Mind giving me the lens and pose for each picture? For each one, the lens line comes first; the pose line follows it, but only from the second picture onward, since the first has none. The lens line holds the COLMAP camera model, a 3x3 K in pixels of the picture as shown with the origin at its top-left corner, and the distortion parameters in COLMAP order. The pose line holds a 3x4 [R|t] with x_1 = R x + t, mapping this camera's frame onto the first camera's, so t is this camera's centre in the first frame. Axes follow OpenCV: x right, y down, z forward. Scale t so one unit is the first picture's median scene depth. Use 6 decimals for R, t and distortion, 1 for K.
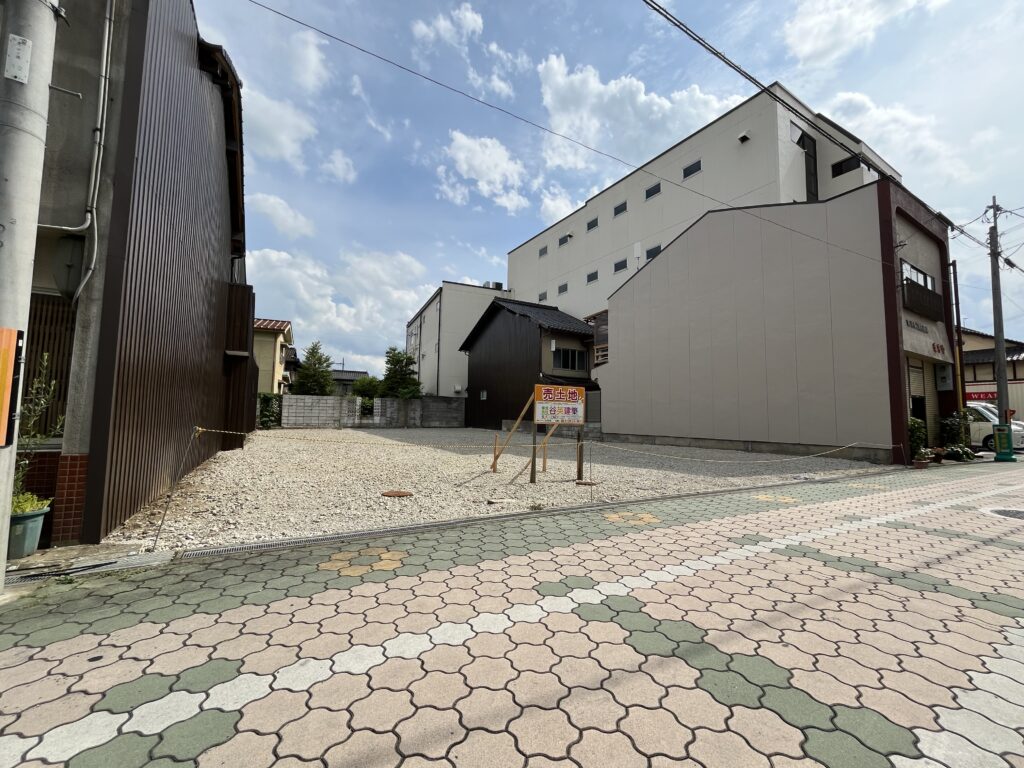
lens RADIAL K [[416.1, 0, 510.2], [0, 416.1, 385.6], [0, 0, 1]] dist [-0.003524, 0.000258]
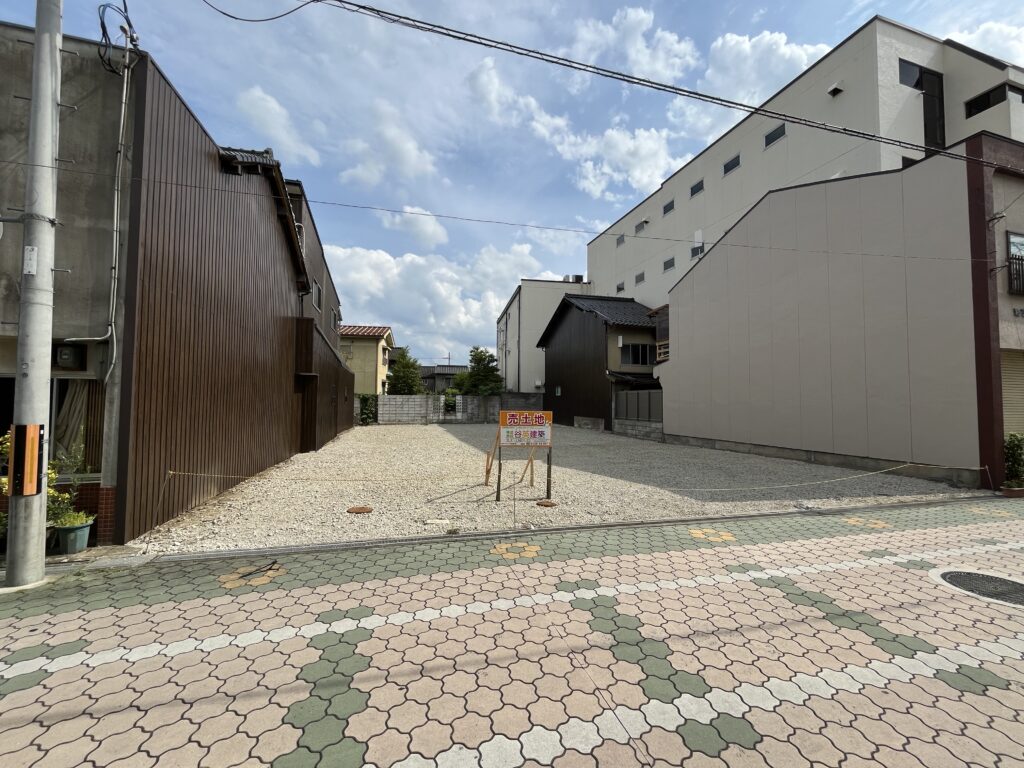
lens RADIAL K [[416.1, 0, 510.2], [0, 416.1, 385.6], [0, 0, 1]] dist [-0.003524, 0.000258]
pose [[0.965882, -0.018608, -0.258313, 0.130993], [0.026879, 0.999232, 0.028523, -0.035048], [0.257583, -0.034493, 0.965640, -0.014382]]
